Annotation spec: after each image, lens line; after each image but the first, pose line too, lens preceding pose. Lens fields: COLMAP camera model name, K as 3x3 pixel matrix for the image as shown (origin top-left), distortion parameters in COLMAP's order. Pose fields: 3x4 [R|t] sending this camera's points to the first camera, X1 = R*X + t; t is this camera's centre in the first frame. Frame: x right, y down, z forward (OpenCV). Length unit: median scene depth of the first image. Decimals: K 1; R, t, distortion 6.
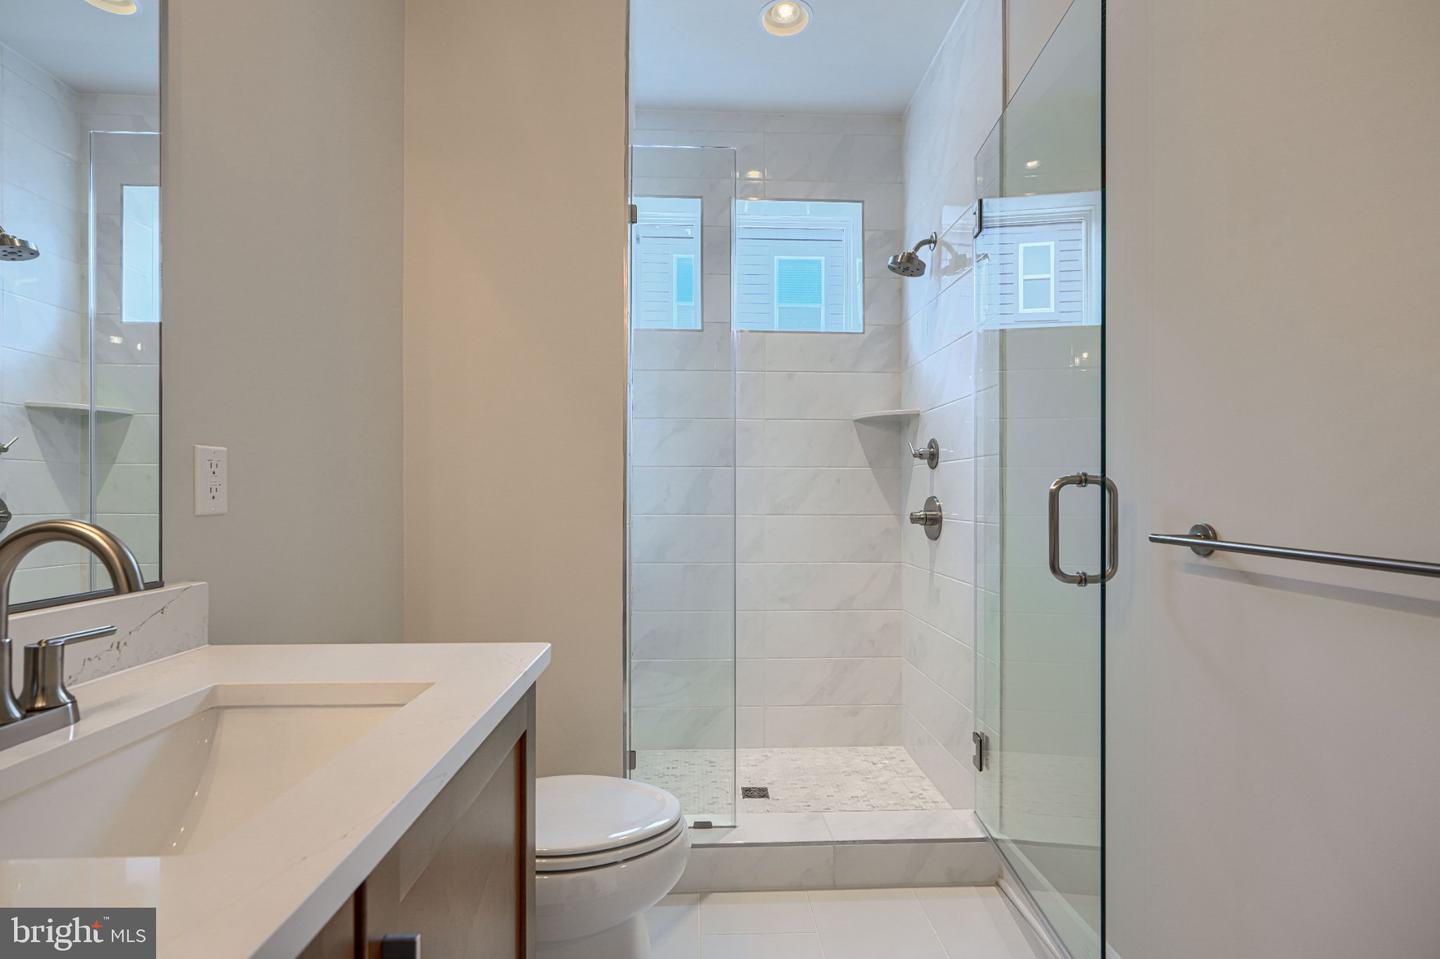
lens RADIAL K [[650.1, 0, 718.7], [0, 650.1, 491.3], [0, 0, 1]] dist [0.002792, 0.001193]
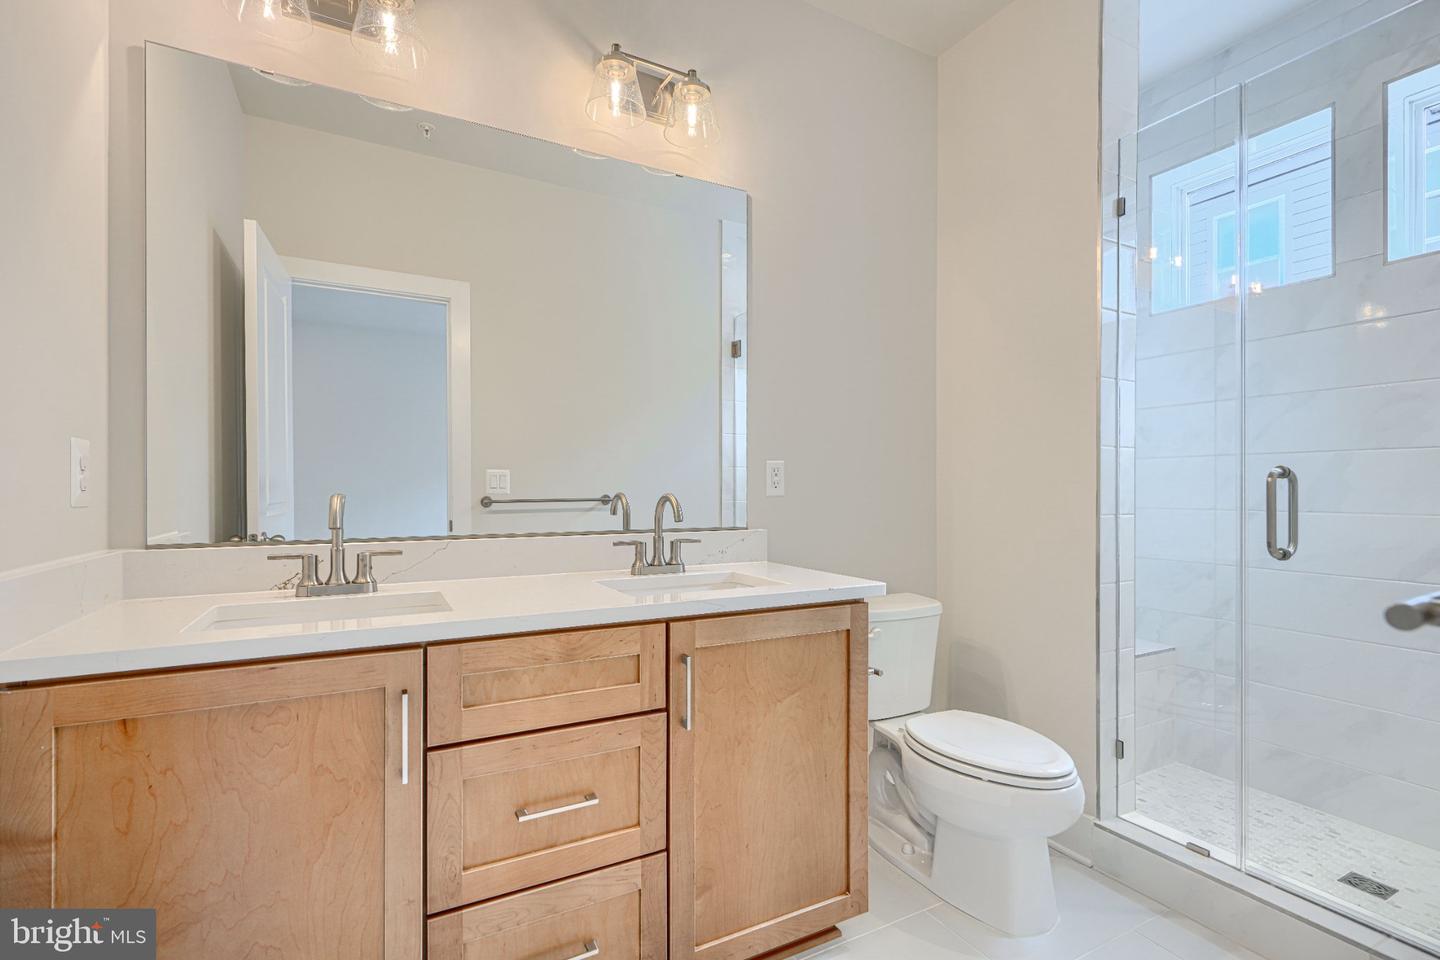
lens RADIAL K [[650.1, 0, 716.1], [0, 650.1, 484.6], [0, 0, 1]] dist [0.002792, 0.001193]
pose [[0.432265, -0.004597, -0.901735, 0.547771], [0.002275, 0.999989, -0.004007, 0.005278], [0.901744, -0.000320, 0.432271, -0.000892]]
